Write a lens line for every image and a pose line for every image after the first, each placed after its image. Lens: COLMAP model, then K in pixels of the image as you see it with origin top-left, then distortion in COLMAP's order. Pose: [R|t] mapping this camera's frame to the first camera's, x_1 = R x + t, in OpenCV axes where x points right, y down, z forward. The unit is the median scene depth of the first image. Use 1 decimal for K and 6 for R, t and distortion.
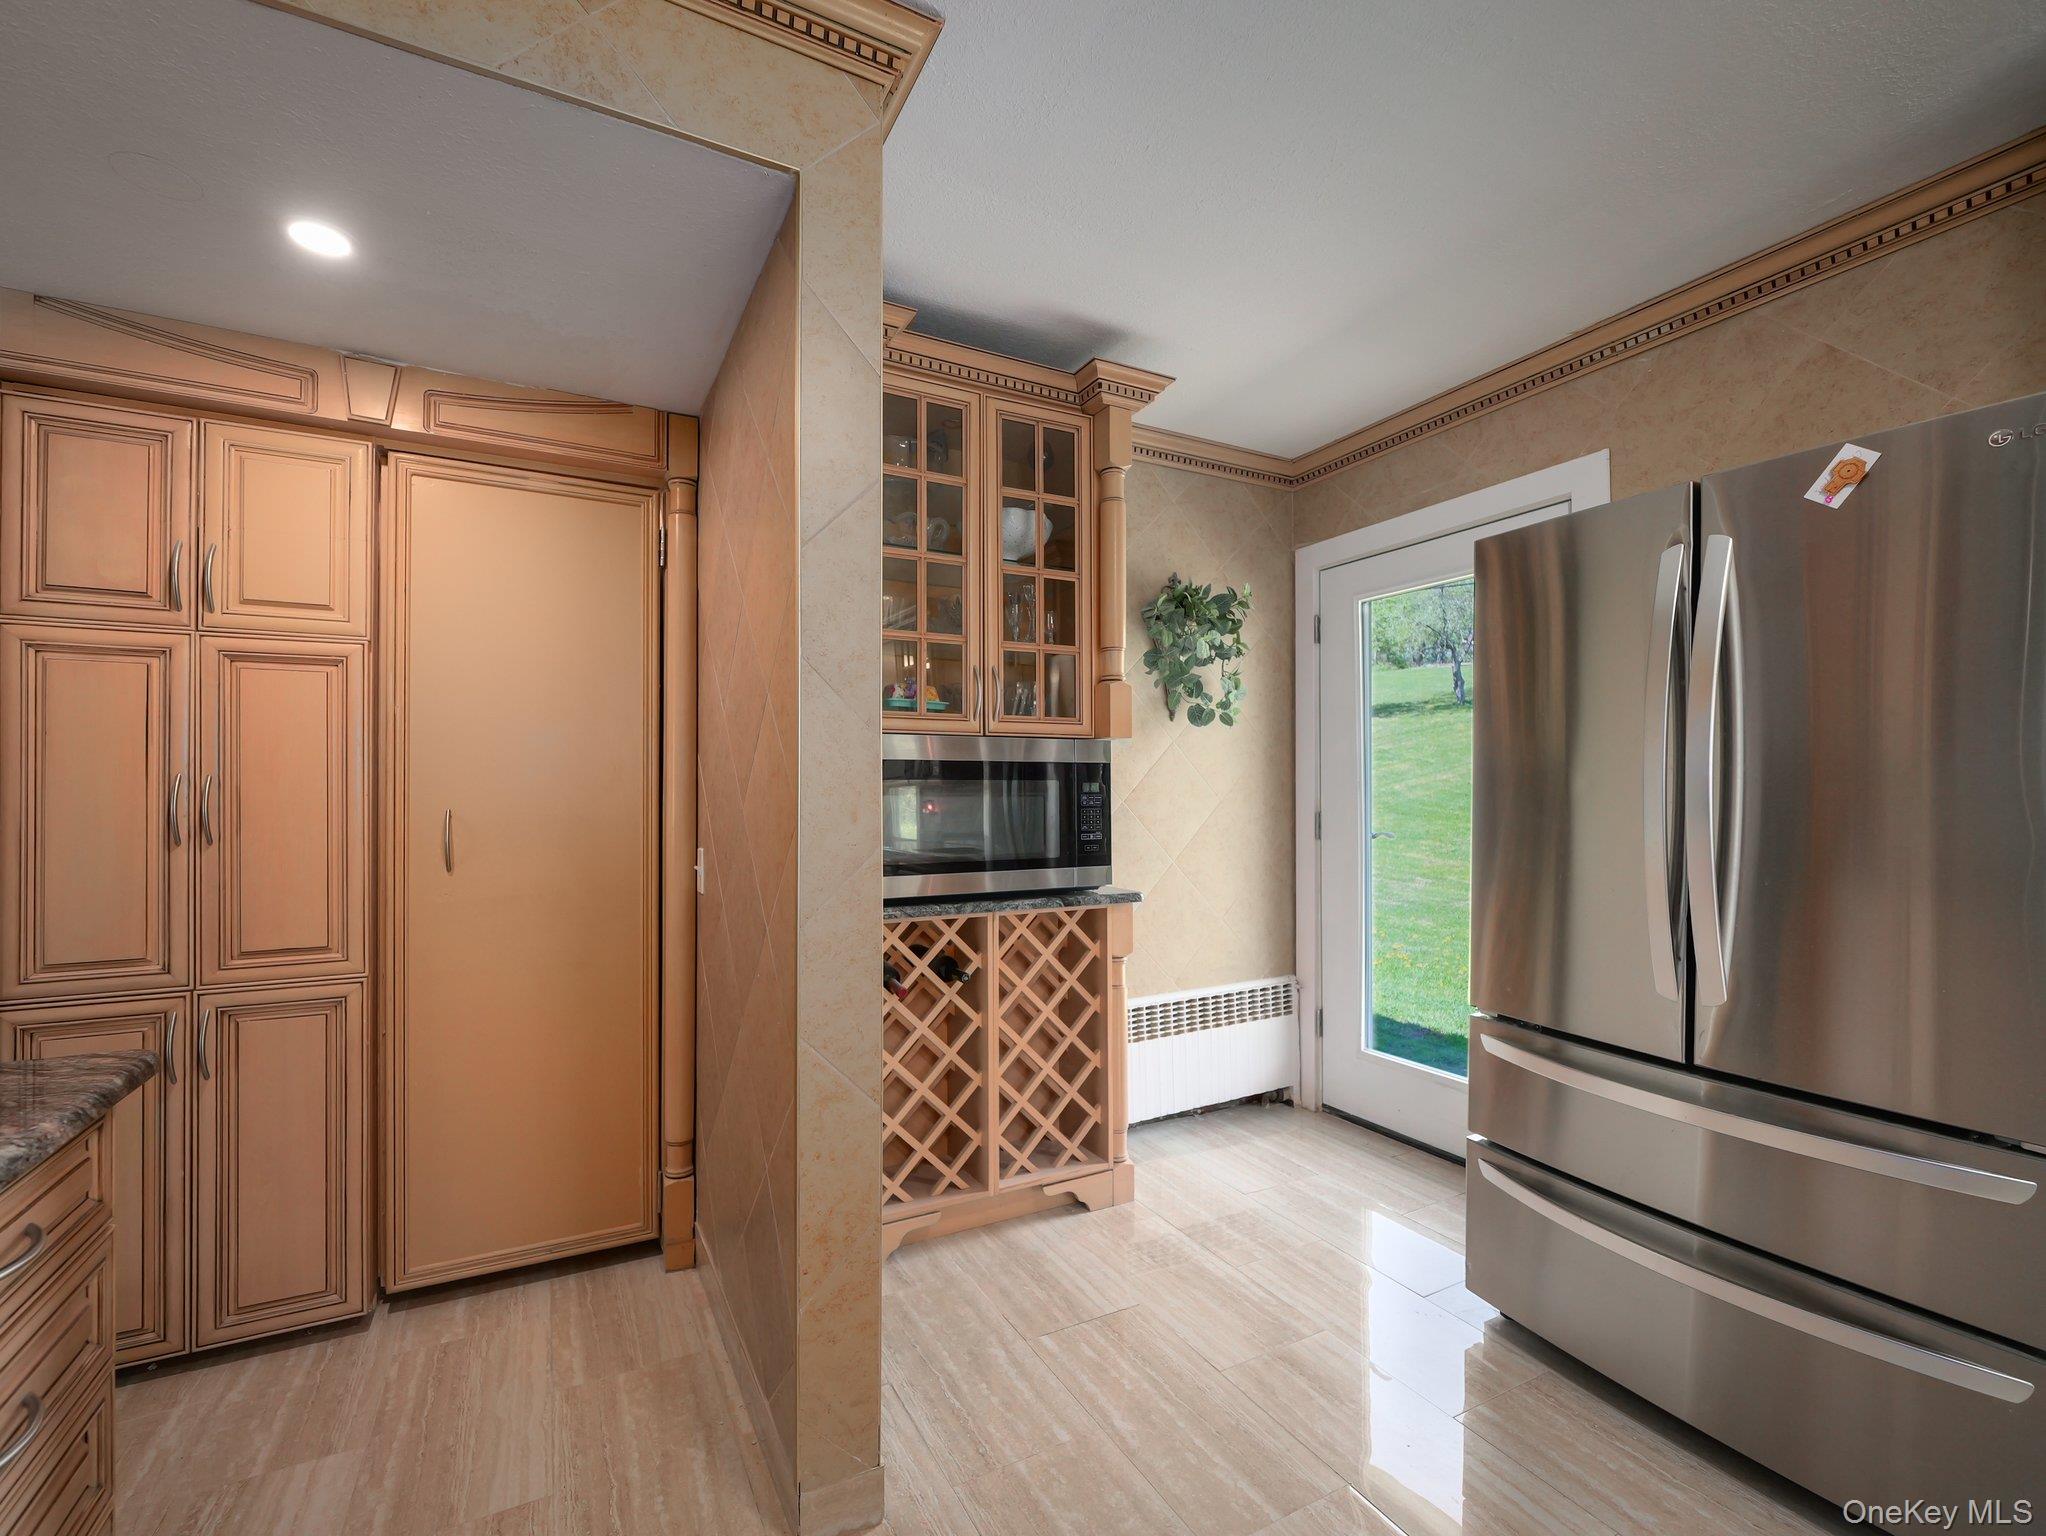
lens RADIAL K [[884.3, 0, 1024.2], [0, 884.3, 780.8], [0, 0, 1]] dist [0.001704, -0.002663]
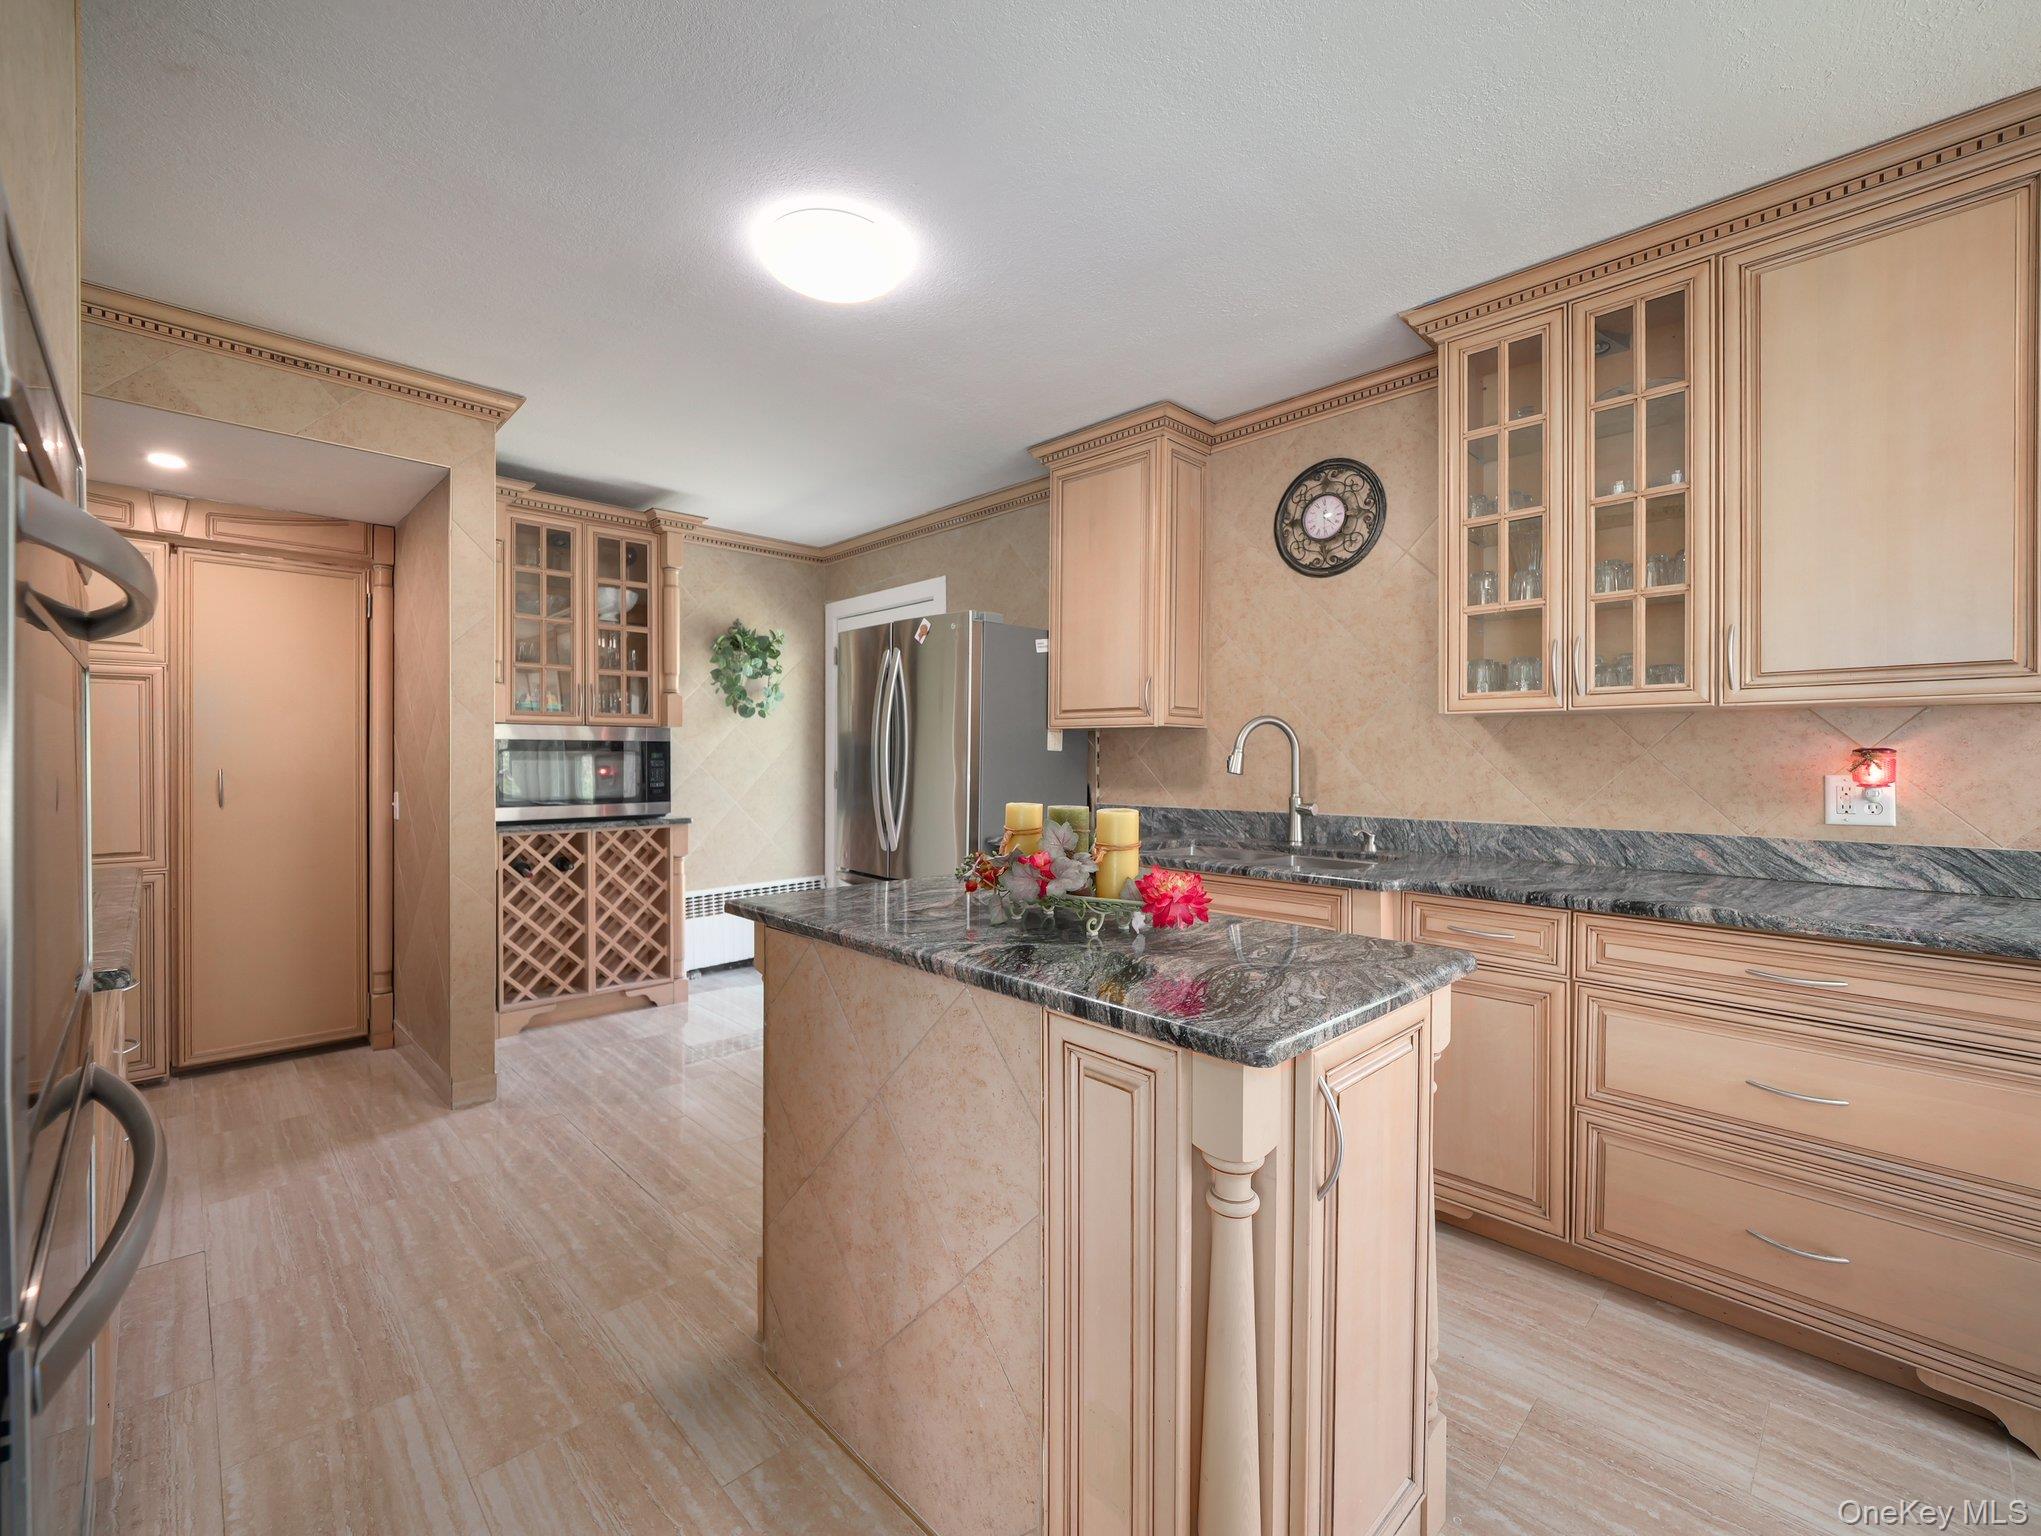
lens RADIAL K [[882.2, 0, 983.6], [0, 882.2, 759.8], [0, 0, 1]] dist [0.001704, -0.002663]
pose [[0.970506, 0.002346, 0.241066, 0.281818], [-0.005675, 0.999898, 0.013115, -0.010664], [-0.241010, -0.014096, 0.970420, -0.808991]]
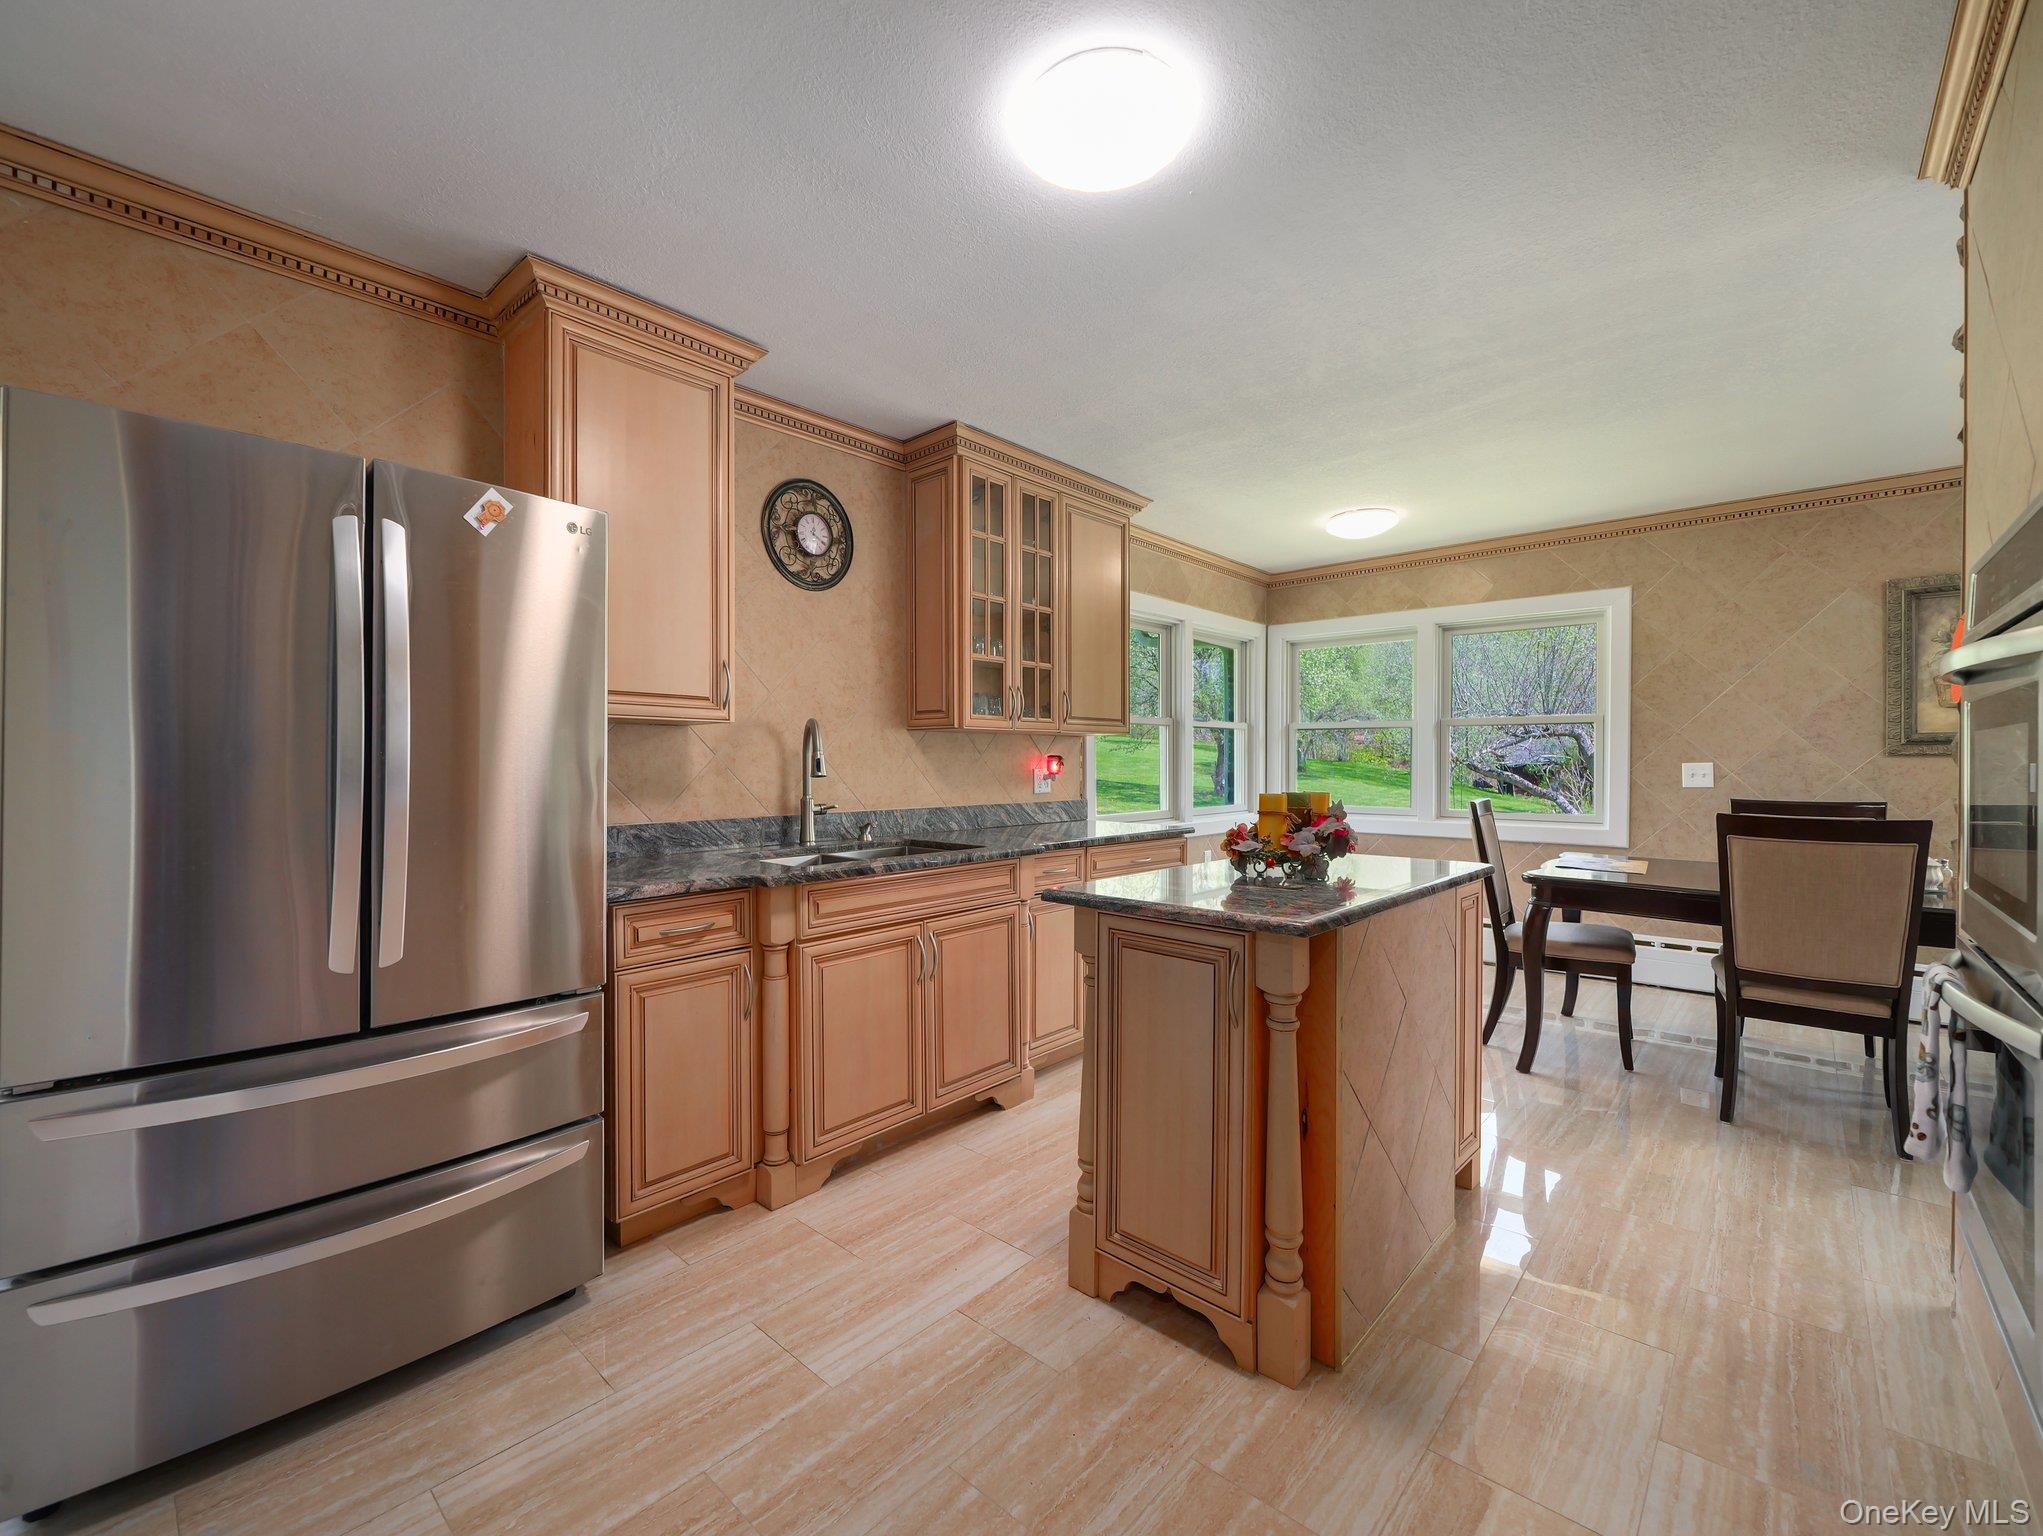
lens RADIAL K [[883.1, 0, 1021.8], [0, 883.1, 768.0], [0, 0, 1]] dist [0.001704, -0.002663]
pose [[-0.335398, -0.003890, 0.942069, -0.291798], [-0.007928, 0.999968, 0.001307, 0.006606], [-0.942043, -0.007031, -0.335418, 0.399495]]
